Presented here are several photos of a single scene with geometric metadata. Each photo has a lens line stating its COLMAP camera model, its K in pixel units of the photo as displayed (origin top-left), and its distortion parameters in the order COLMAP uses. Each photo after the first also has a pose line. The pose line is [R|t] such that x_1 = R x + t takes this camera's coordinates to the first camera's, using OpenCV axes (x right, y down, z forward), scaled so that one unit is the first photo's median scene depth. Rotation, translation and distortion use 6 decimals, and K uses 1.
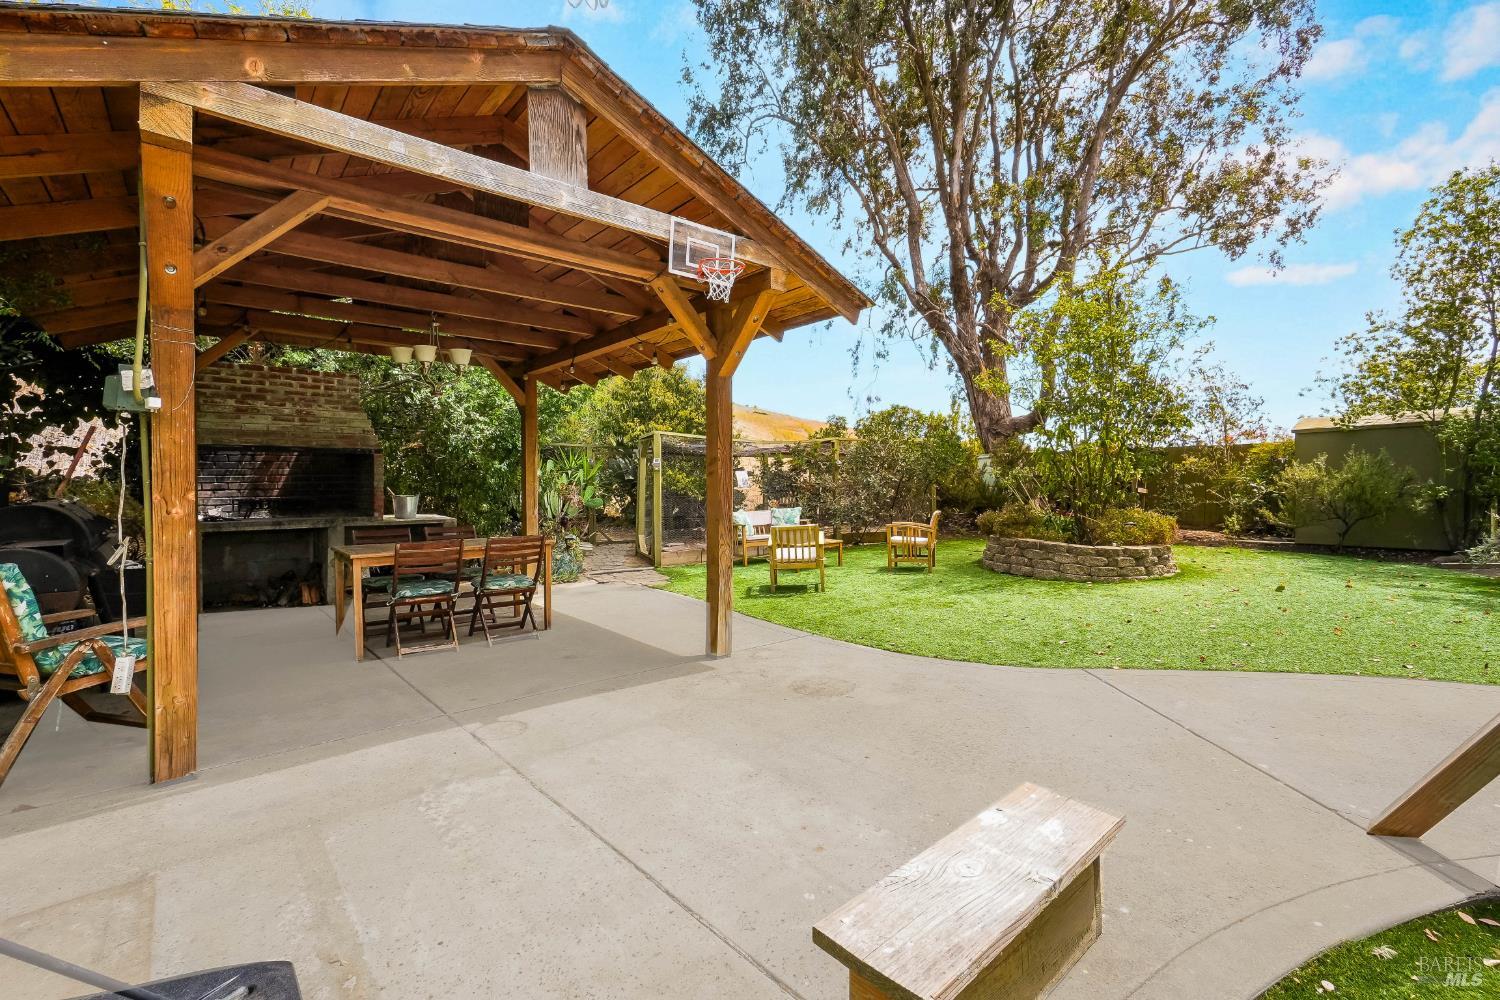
lens RADIAL K [[655.9, 0, 755.4], [0, 655.9, 492.2], [0, 0, 1]] dist [-0.001890, -0.000139]
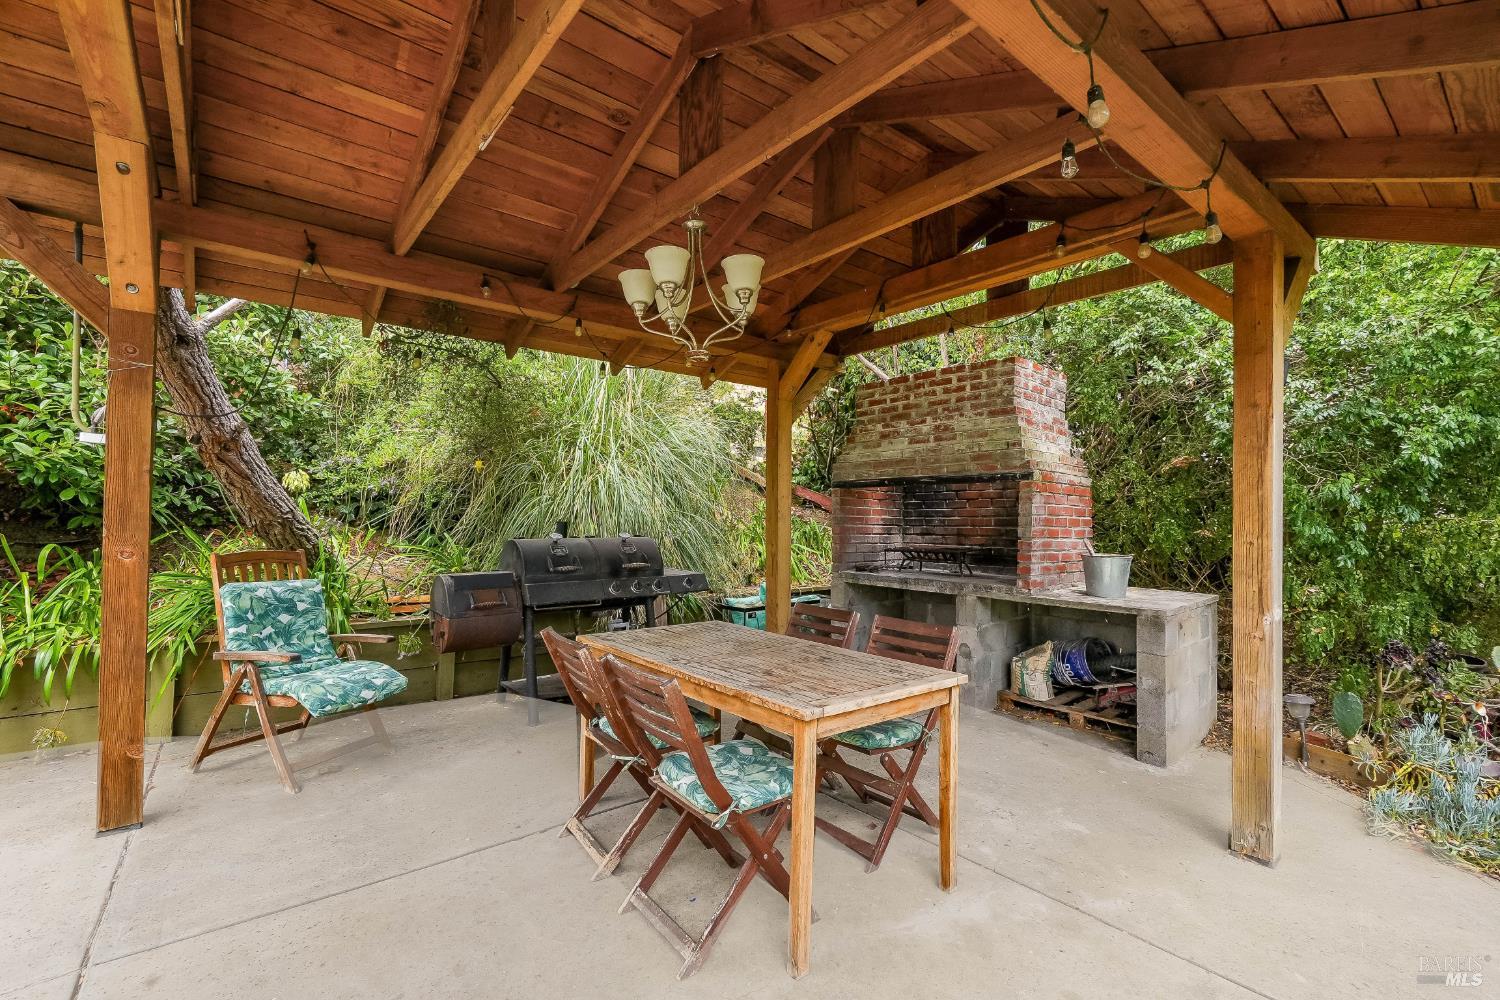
lens RADIAL K [[655.9, 0, 752.4], [0, 655.9, 500.8], [0, 0, 1]] dist [-0.001890, -0.000139]
pose [[-0.034372, -0.025643, -0.999080, 0.024760], [-0.028516, 0.999289, -0.024667, -0.019632], [0.999002, 0.027642, -0.035079, 0.828419]]
